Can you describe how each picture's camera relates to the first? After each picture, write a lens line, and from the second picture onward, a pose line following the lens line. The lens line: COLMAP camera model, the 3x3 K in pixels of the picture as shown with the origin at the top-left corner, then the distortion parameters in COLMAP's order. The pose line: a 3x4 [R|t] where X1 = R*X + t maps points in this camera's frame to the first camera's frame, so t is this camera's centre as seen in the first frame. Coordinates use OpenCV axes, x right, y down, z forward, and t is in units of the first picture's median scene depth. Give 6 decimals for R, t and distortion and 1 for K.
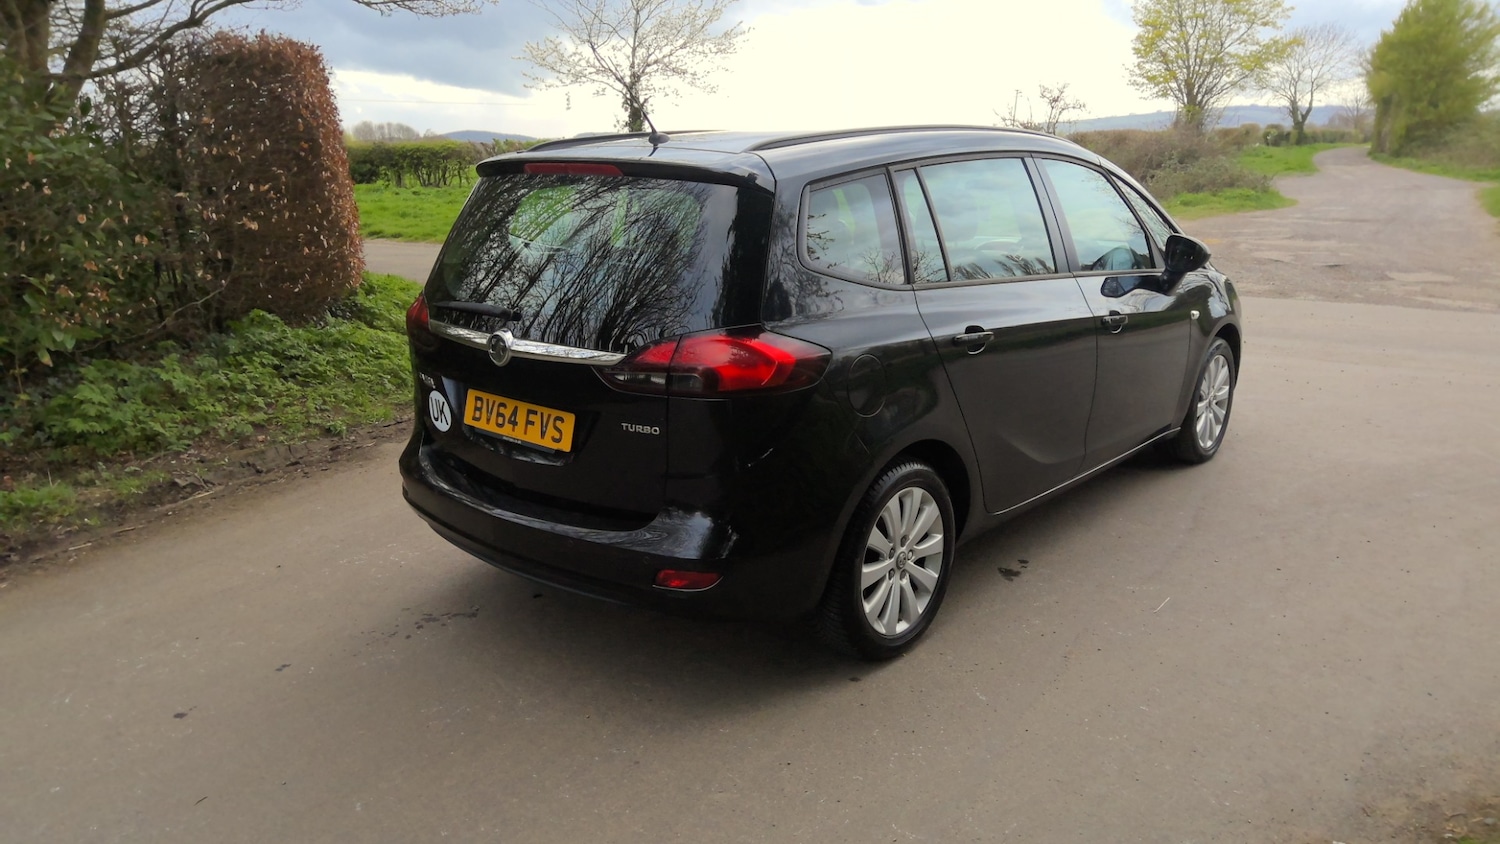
lens RADIAL K [[1082.0, 0, 771.3], [0, 1082.0, 417.9], [0, 0, 1]] dist [0.086725, -0.128751]
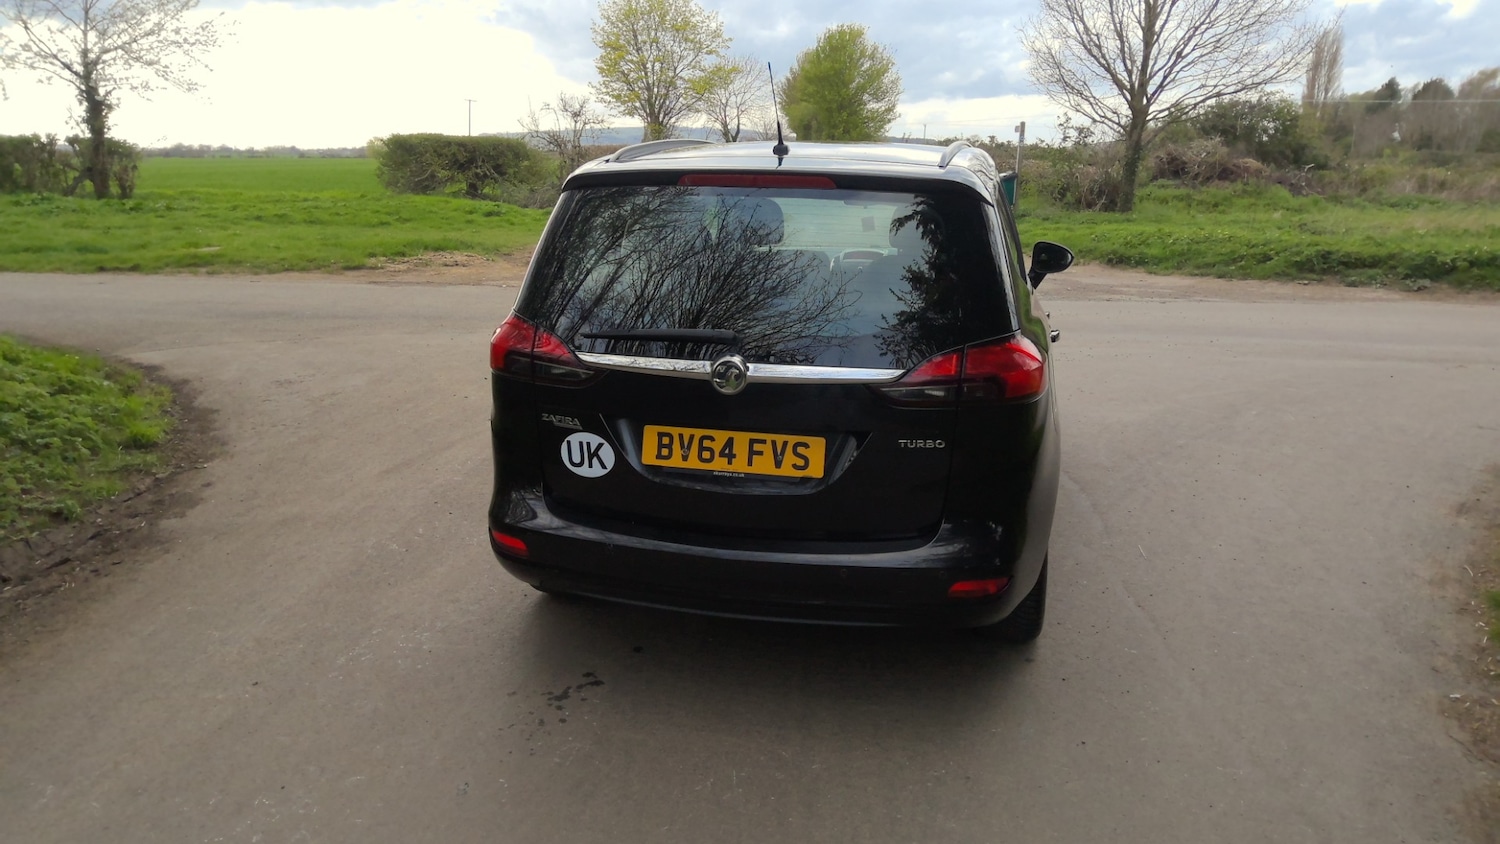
lens RADIAL K [[1082.0, 0, 771.3], [0, 1082.0, 417.9], [0, 0, 1]] dist [0.086725, -0.128751]
pose [[0.876020, -0.092408, 0.473339, -0.592585], [0.097018, 0.995174, 0.014730, -0.034689], [-0.472415, 0.033019, 0.880757, 0.159252]]
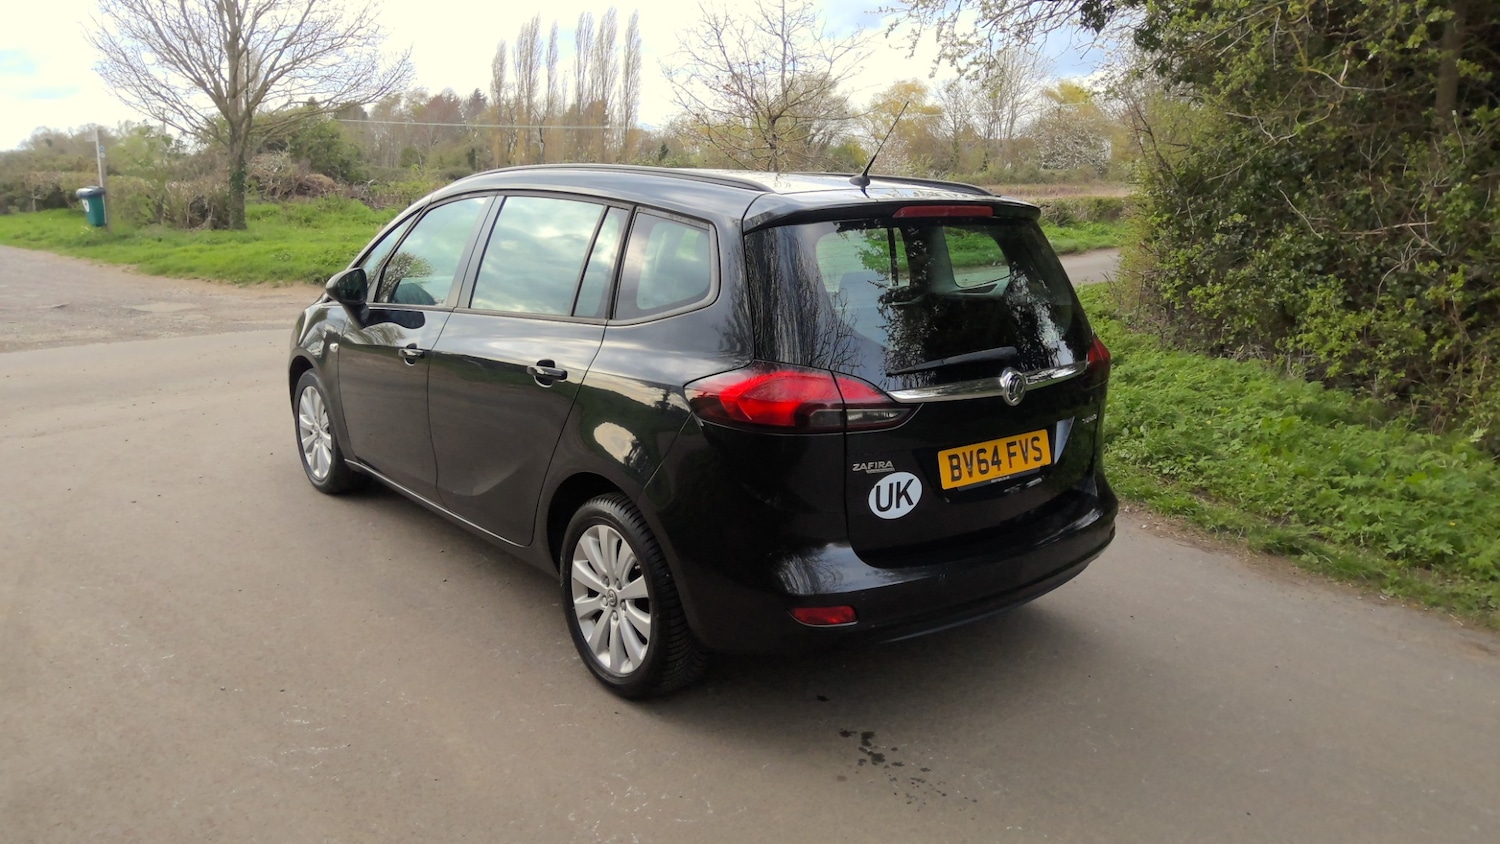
lens RADIAL K [[1082.0, 0, 771.3], [0, 1082.0, 417.9], [0, 0, 1]] dist [0.086725, -0.128751]
pose [[0.155397, -0.197464, 0.967915, -1.145288], [0.227611, 0.960612, 0.159431, -0.225366], [-0.961273, 0.195534, 0.194221, 0.926591]]
